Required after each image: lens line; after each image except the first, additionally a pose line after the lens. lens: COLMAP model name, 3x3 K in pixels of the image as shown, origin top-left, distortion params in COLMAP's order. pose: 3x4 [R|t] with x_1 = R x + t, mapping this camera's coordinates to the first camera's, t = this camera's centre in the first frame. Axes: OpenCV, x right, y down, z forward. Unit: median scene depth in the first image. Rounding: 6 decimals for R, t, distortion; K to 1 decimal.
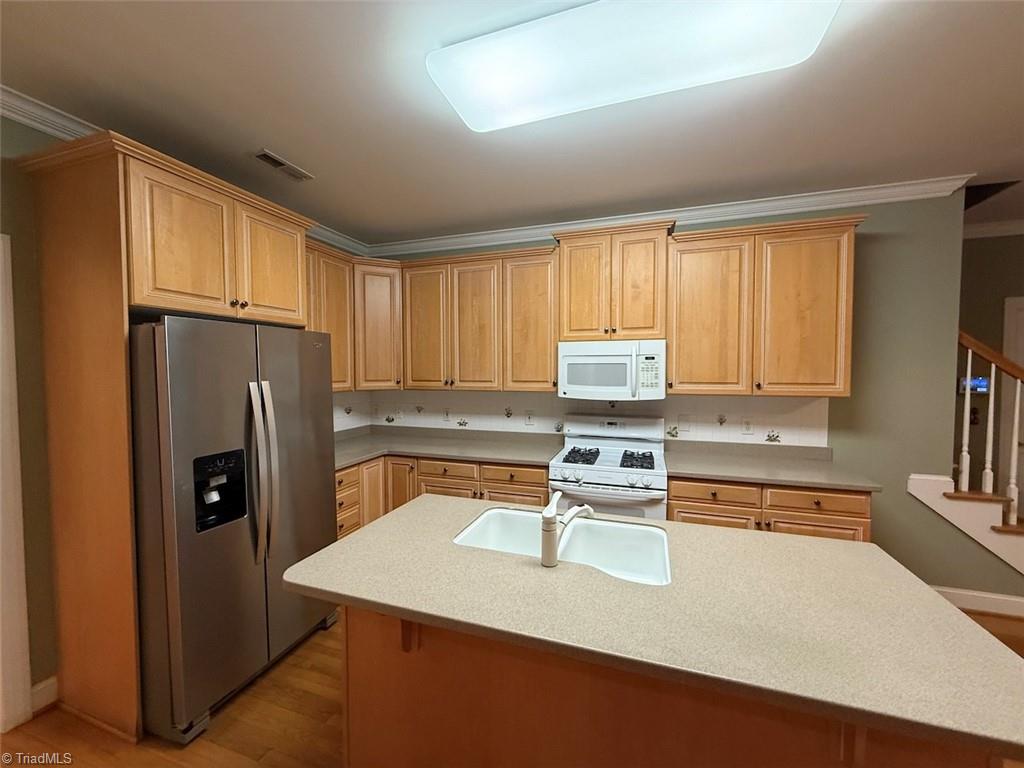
lens RADIAL K [[407.7, 0, 508.5], [0, 407.7, 383.7], [0, 0, 1]] dist [-0.000865, 0.000380]
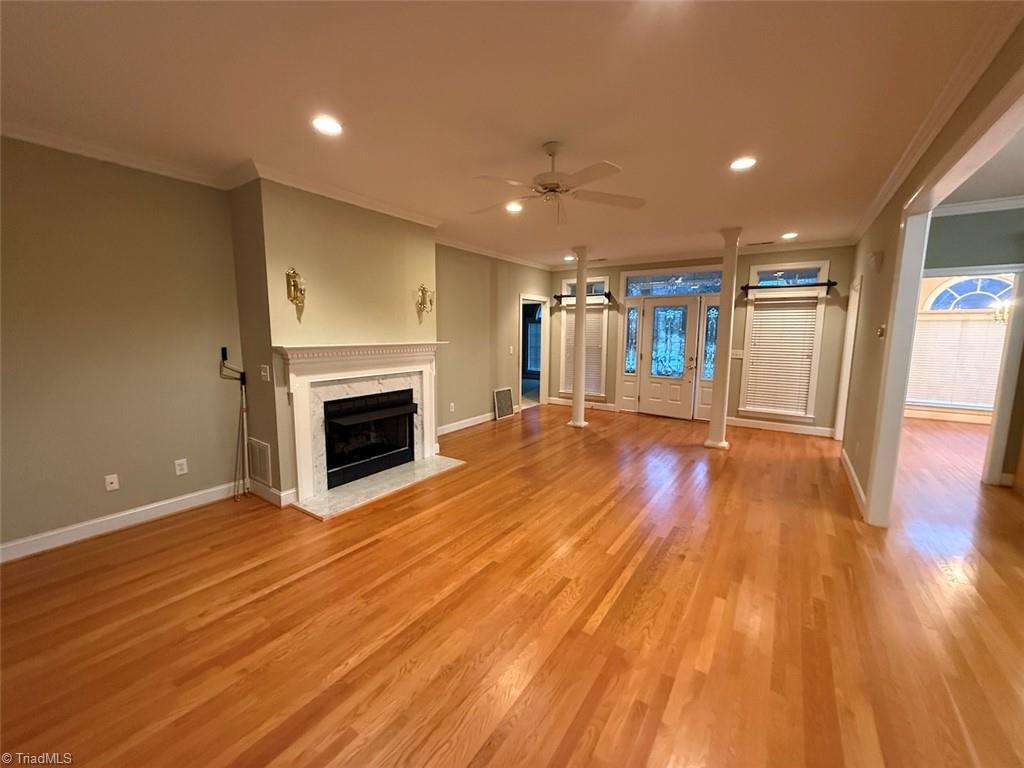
lens RADIAL K [[407.7, 0, 508.0], [0, 407.7, 384.3], [0, 0, 1]] dist [-0.000865, 0.000380]
pose [[-0.270438, 0.126628, -0.954373, 1.029164], [-0.038319, 0.989111, 0.142096, 0.042241], [0.961974, 0.074999, -0.262641, -0.660463]]
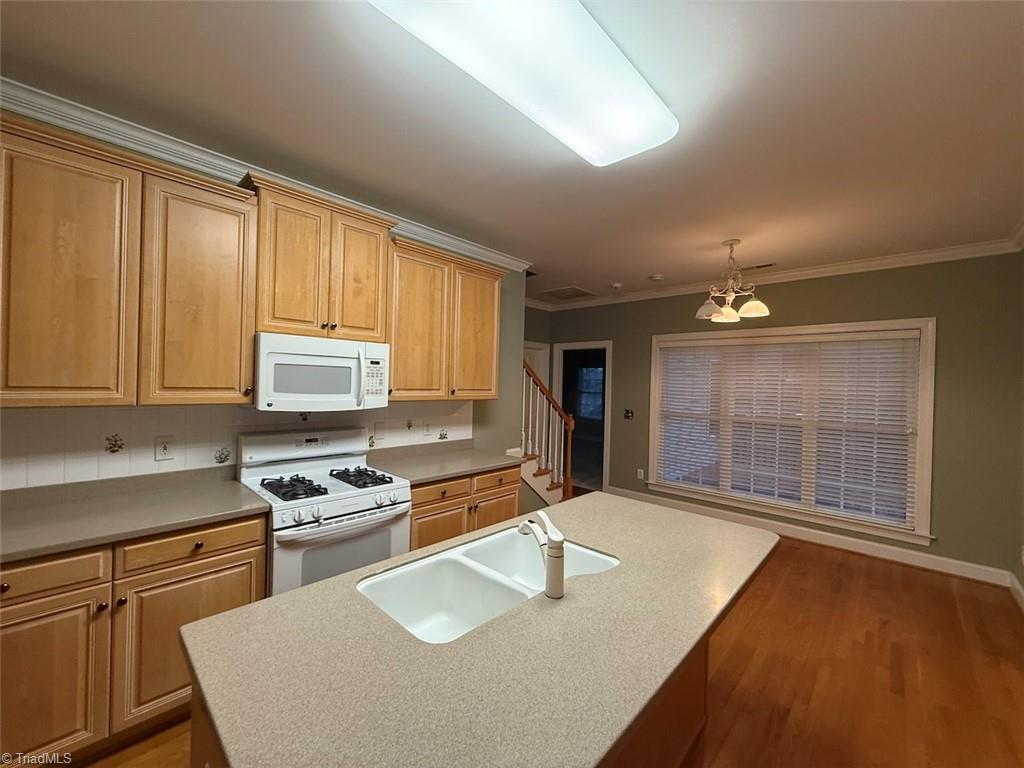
lens RADIAL K [[407.7, 0, 508.0], [0, 407.7, 383.4], [0, 0, 1]] dist [-0.000865, 0.000380]
pose [[0.418139, 0.010271, 0.908325, -0.361547], [0.006726, 0.999874, -0.014403, -0.000831], [-0.908358, 0.012132, 0.418017, 0.348372]]
